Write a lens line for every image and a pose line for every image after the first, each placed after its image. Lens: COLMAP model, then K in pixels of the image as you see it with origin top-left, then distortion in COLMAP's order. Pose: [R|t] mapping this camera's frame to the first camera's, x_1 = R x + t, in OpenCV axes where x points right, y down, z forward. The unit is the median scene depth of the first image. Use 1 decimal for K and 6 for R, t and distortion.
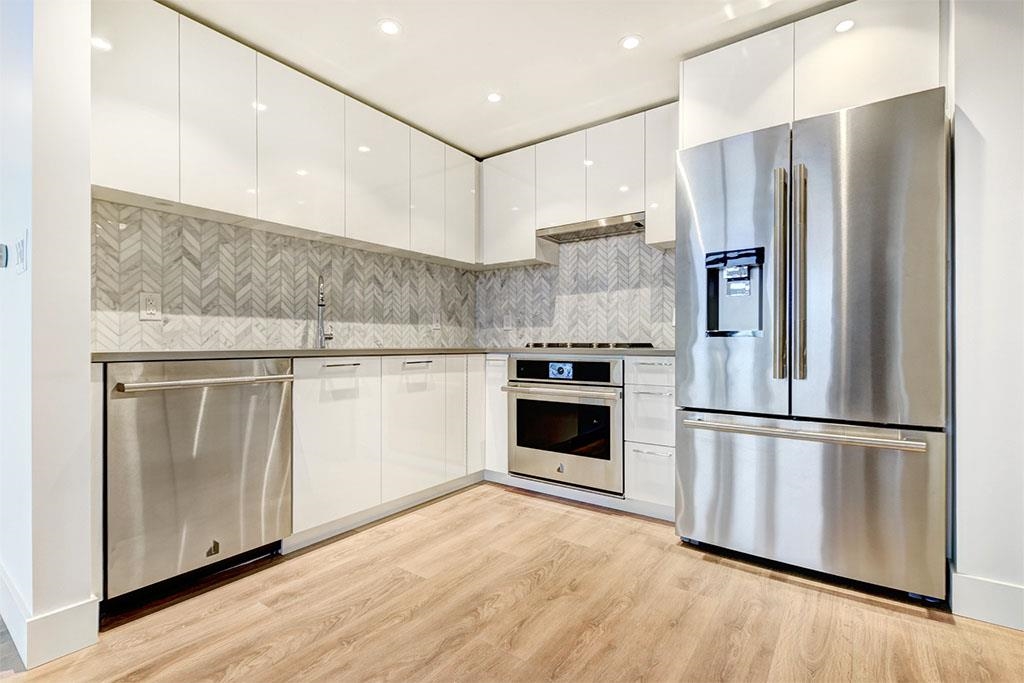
lens RADIAL K [[461.3, 0, 511.7], [0, 461.3, 348.3], [0, 0, 1]] dist [-0.001904, -0.000058]
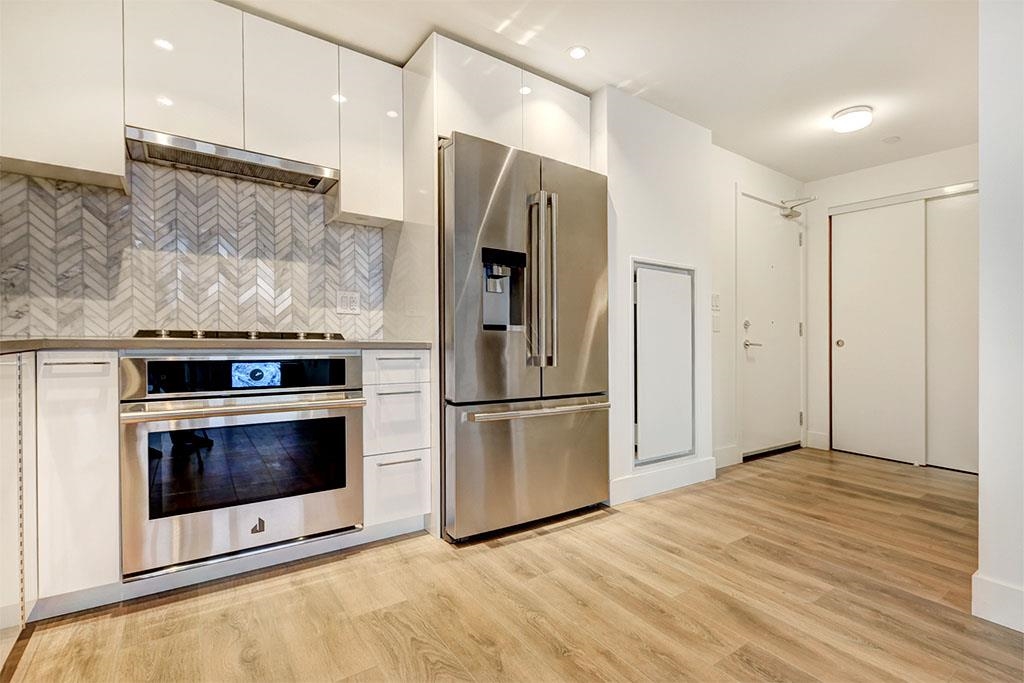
lens RADIAL K [[461.3, 0, 532.7], [0, 461.3, 342.1], [0, 0, 1]] dist [-0.001904, -0.000058]
pose [[0.314867, -0.002181, 0.949133, -0.386899], [-0.008271, 0.999953, 0.005042, -0.003154], [-0.949100, -0.009437, 0.314834, 0.440852]]
